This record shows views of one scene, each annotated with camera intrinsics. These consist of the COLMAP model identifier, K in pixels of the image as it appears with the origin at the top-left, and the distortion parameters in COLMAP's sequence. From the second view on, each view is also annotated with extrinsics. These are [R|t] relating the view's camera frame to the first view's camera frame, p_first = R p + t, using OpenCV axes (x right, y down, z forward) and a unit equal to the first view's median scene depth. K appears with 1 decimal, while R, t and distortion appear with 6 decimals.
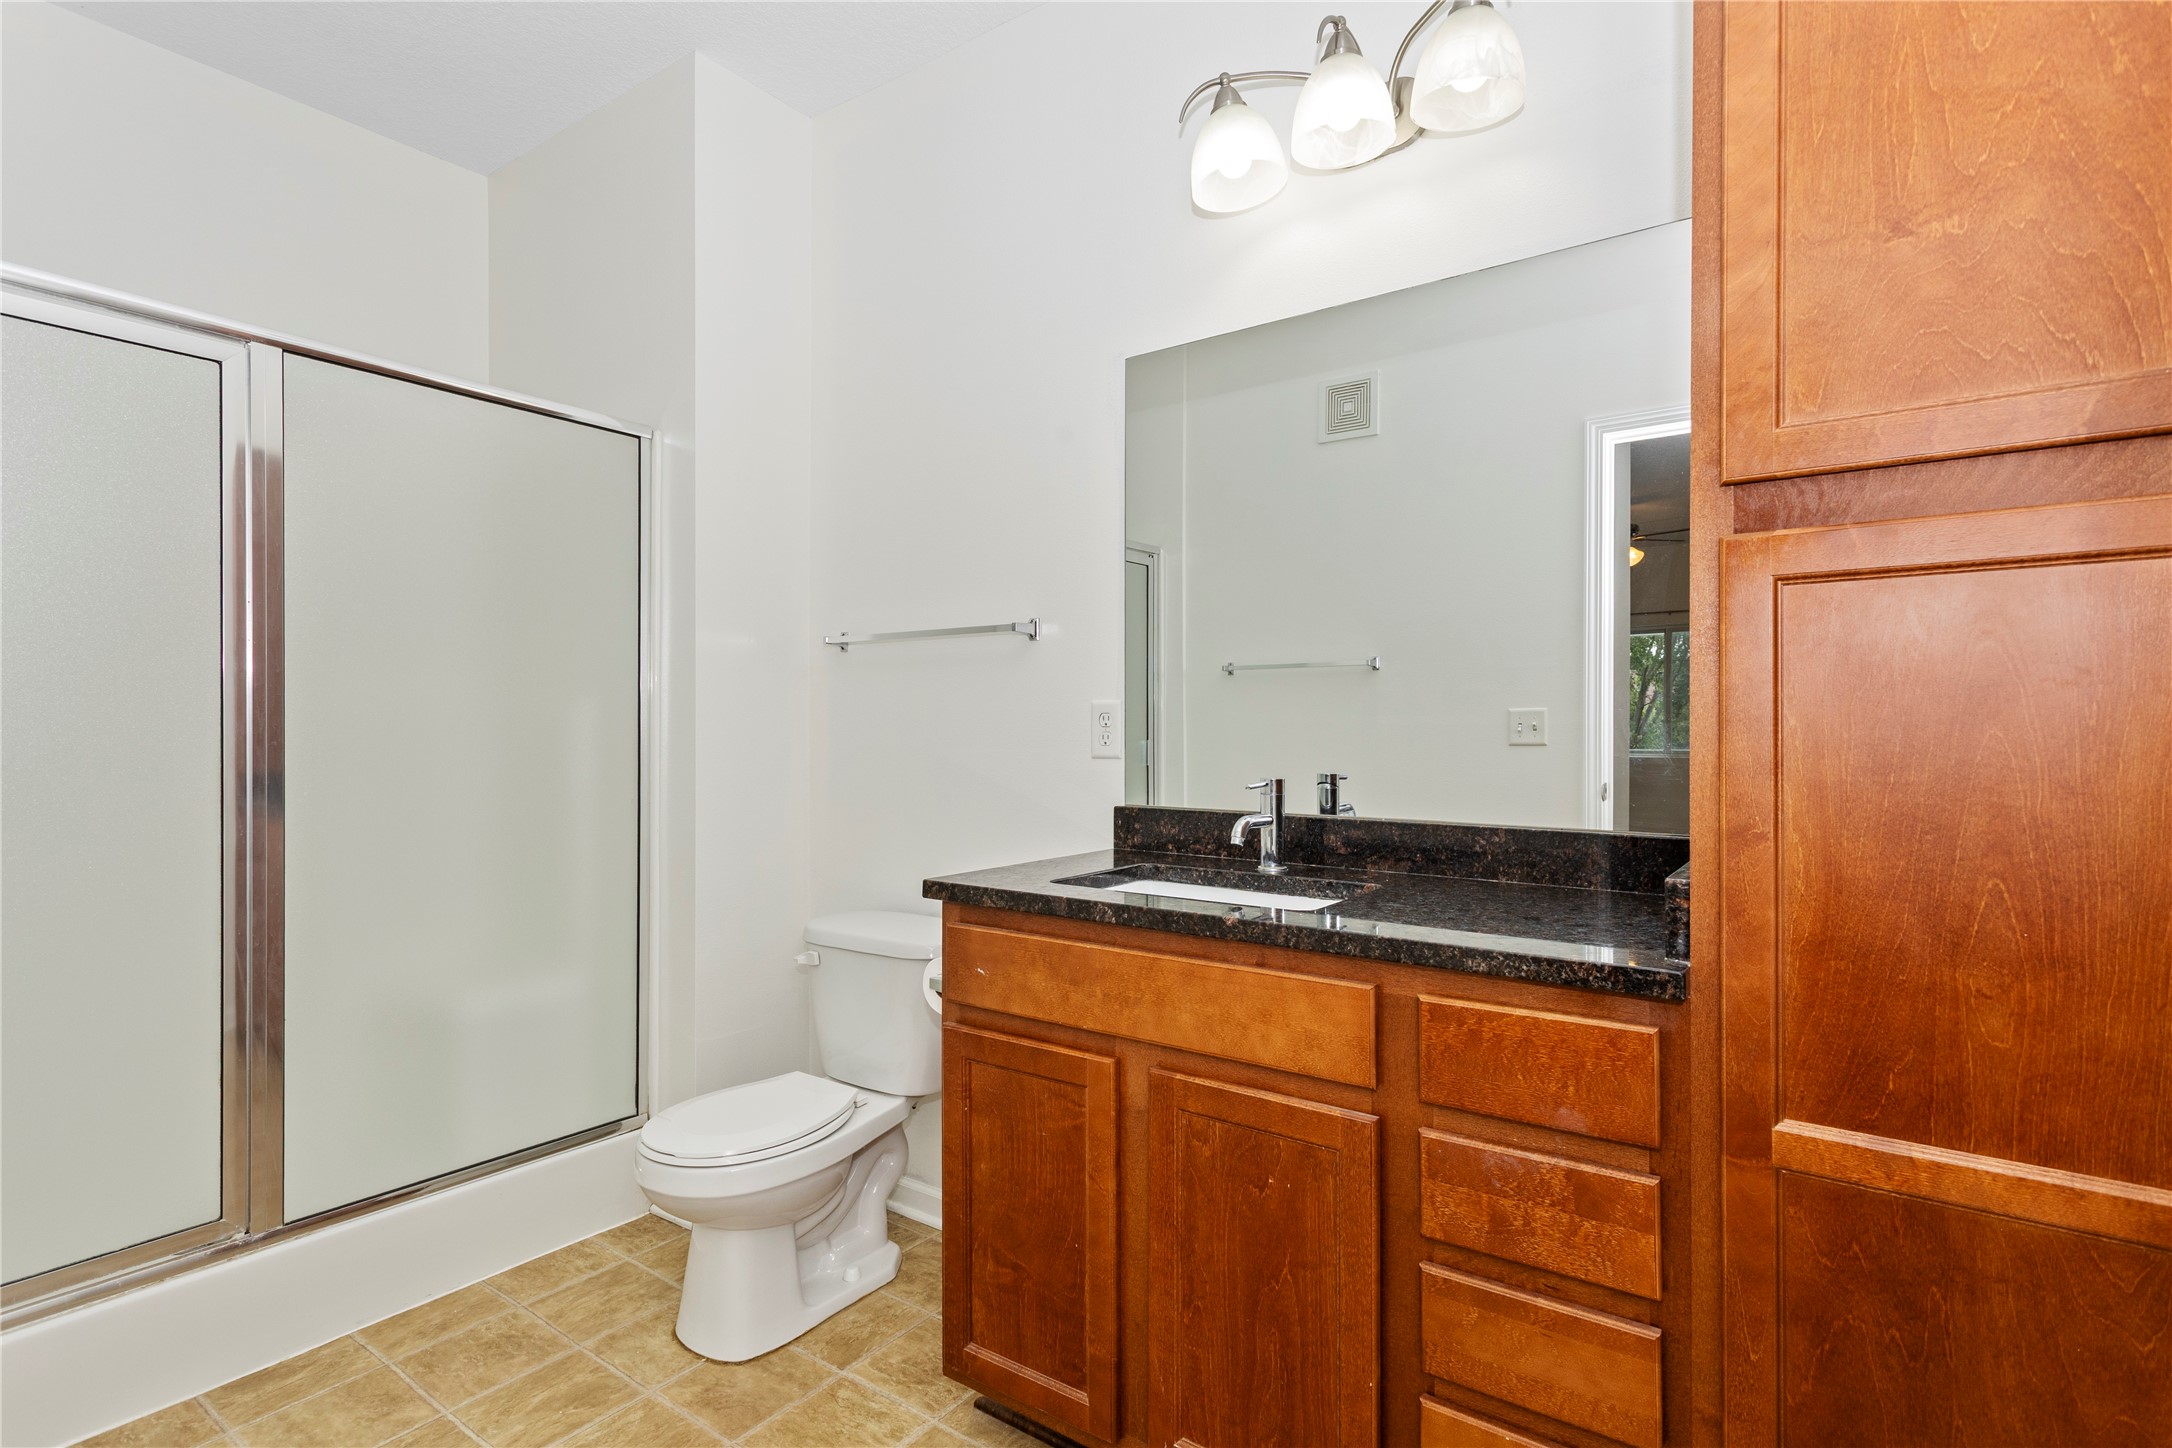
lens RADIAL K [[1044.4, 0, 1088.0], [0, 1044.4, 723.3], [0, 0, 1]] dist [0.000833, -0.000281]
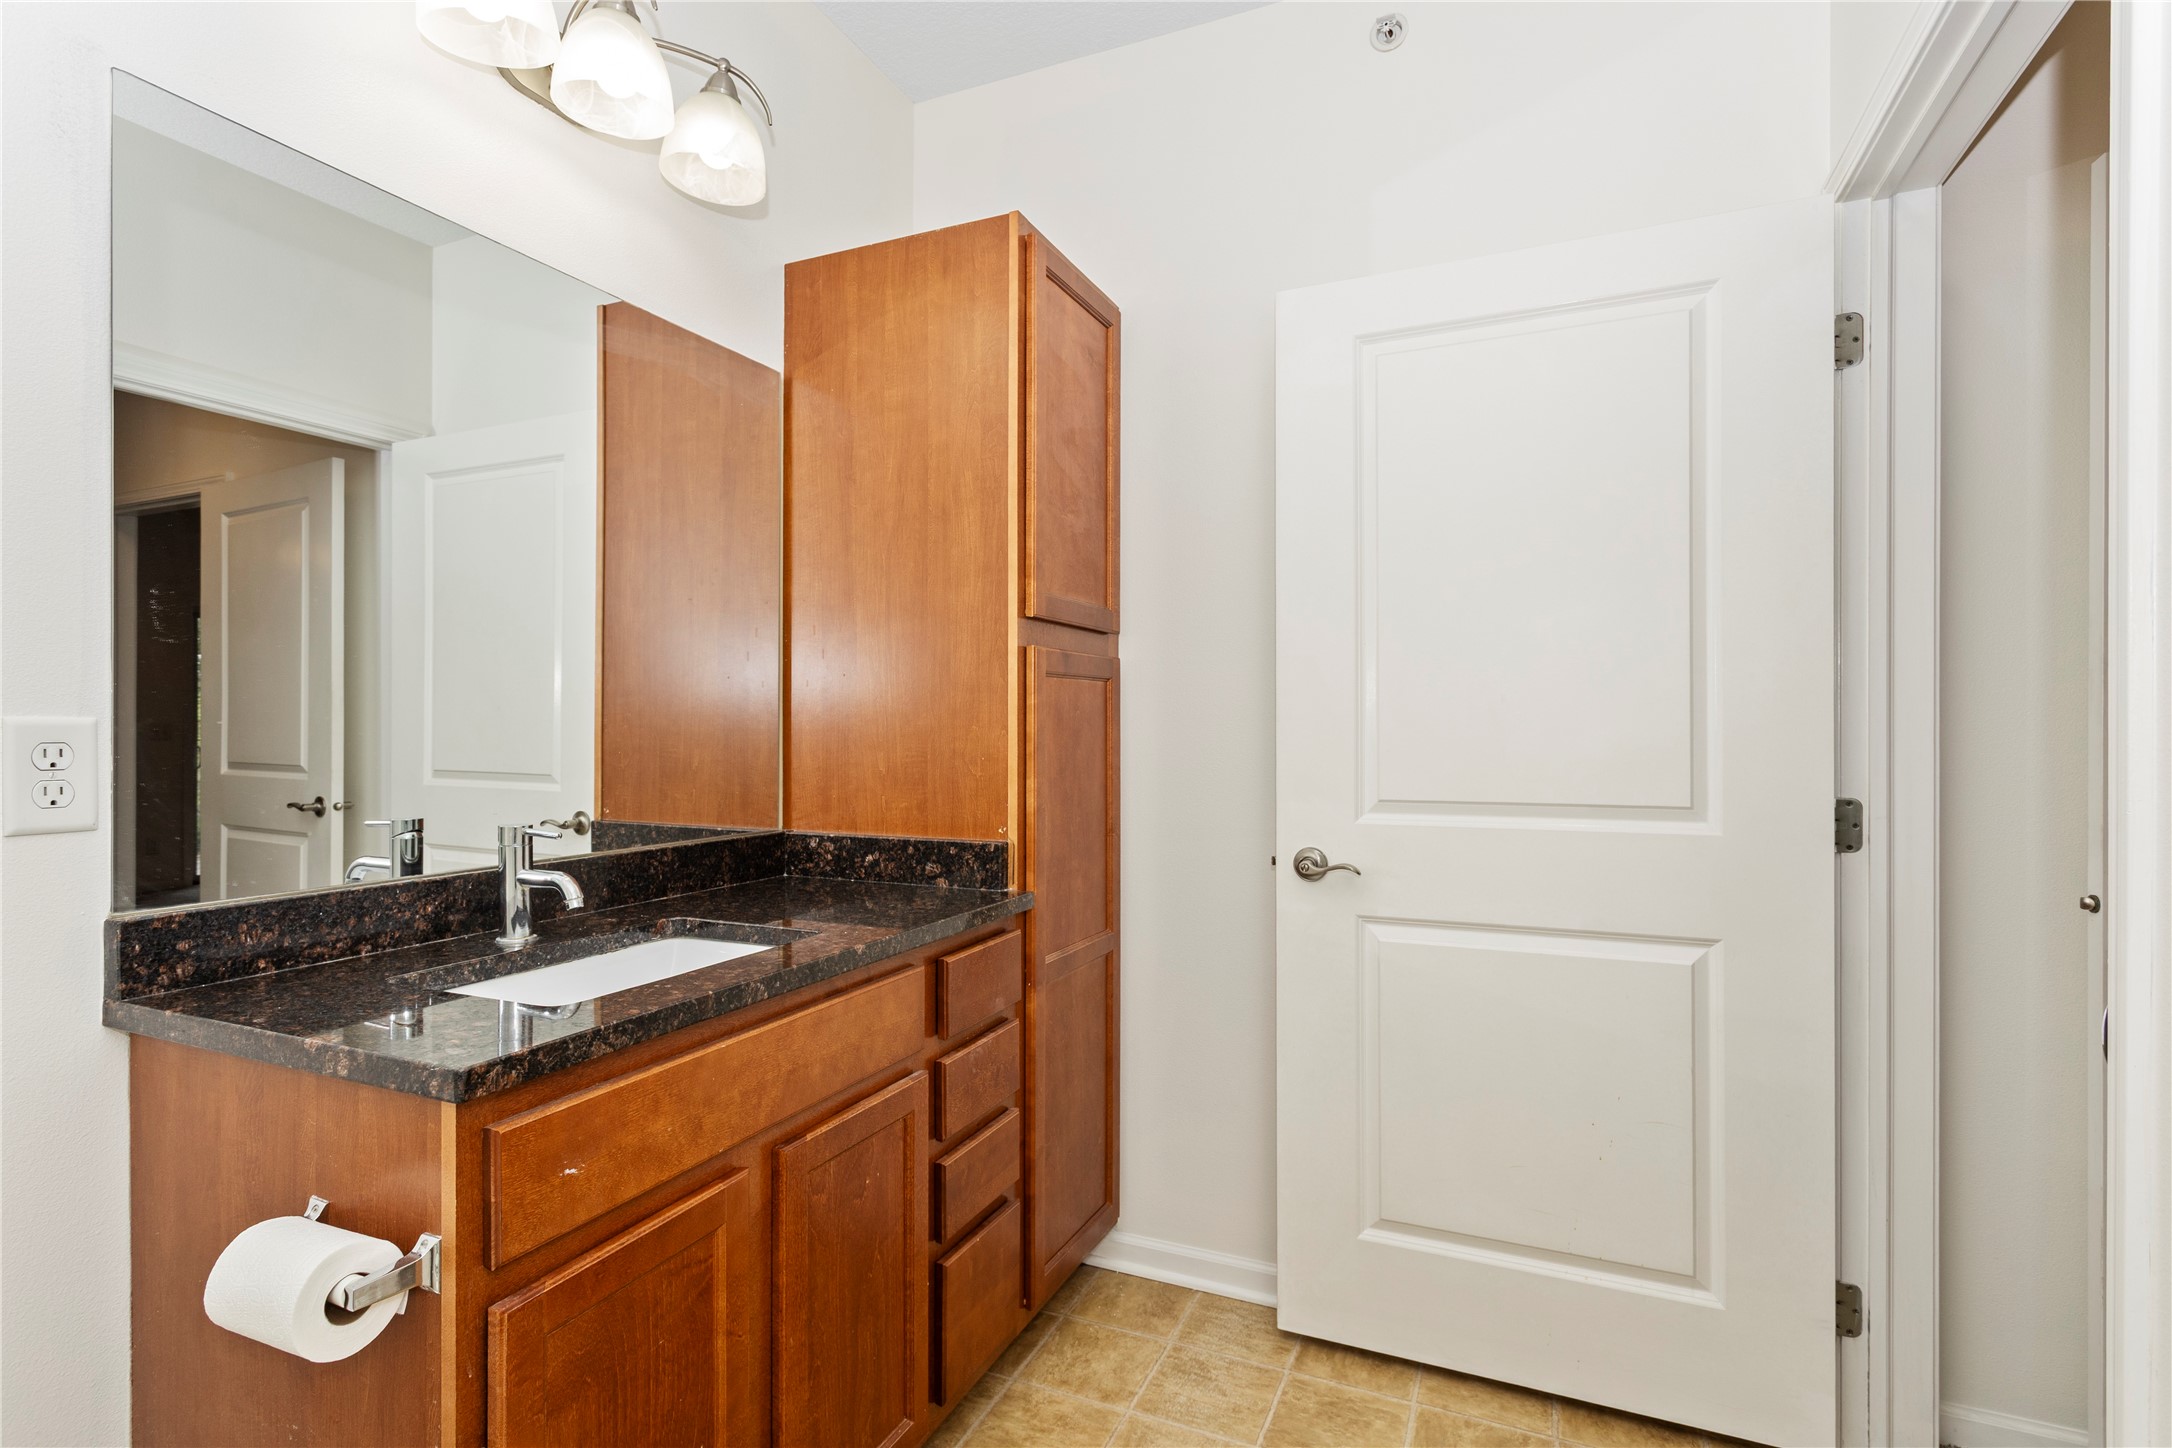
lens RADIAL K [[1044.4, 0, 1079.0], [0, 1044.4, 728.3], [0, 0, 1]] dist [0.000833, -0.000281]
pose [[-0.193942, -0.000712, 0.981013, -0.764717], [-0.001149, 0.999999, 0.000499, -0.023871], [-0.981012, -0.001030, -0.193943, 0.828127]]
